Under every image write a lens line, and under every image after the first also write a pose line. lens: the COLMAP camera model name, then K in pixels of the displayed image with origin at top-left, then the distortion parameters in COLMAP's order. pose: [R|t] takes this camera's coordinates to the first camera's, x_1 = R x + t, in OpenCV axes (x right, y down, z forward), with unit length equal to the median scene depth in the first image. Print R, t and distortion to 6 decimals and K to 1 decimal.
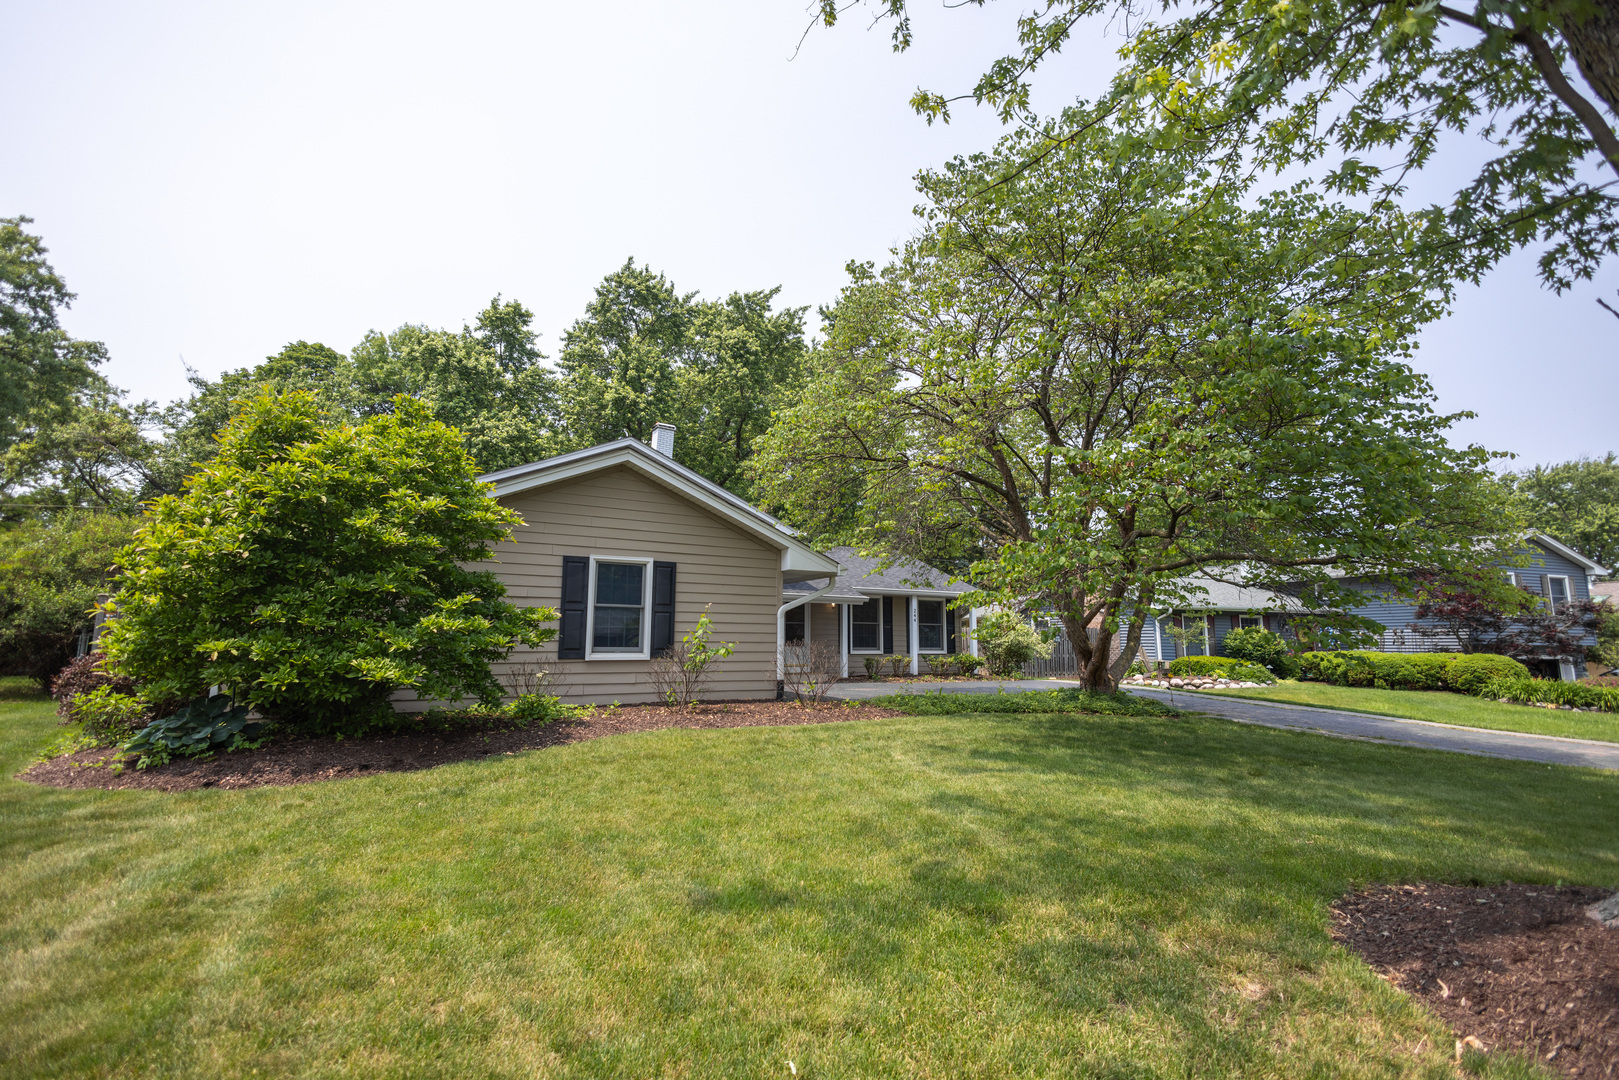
lens RADIAL K [[758.6, 0, 809.5], [0, 758.6, 540.0], [0, 0, 1]] dist [0.012008, -0.000046]
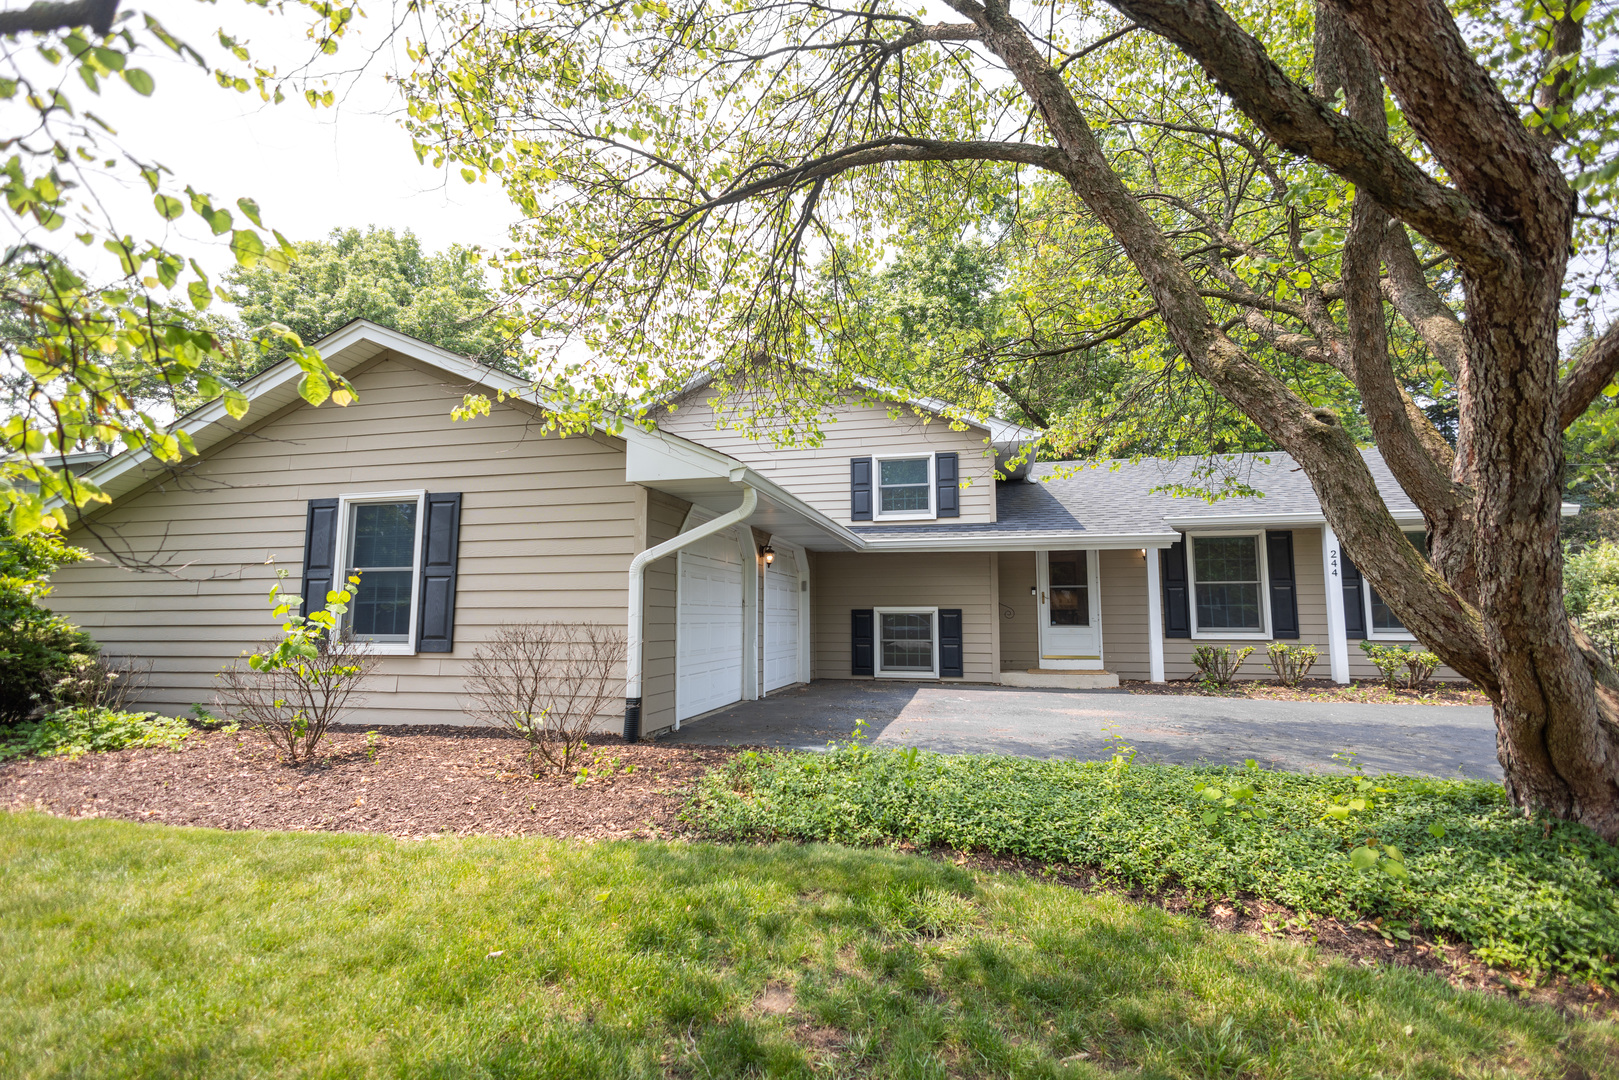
lens RADIAL K [[758.6, 0, 809.5], [0, 758.6, 540.0], [0, 0, 1]] dist [0.012008, -0.000046]
pose [[0.721707, -0.081871, -0.687340, 0.417978], [0.102934, 0.994634, -0.010394, 0.098738], [0.684502, -0.063249, 0.726262, 0.734990]]
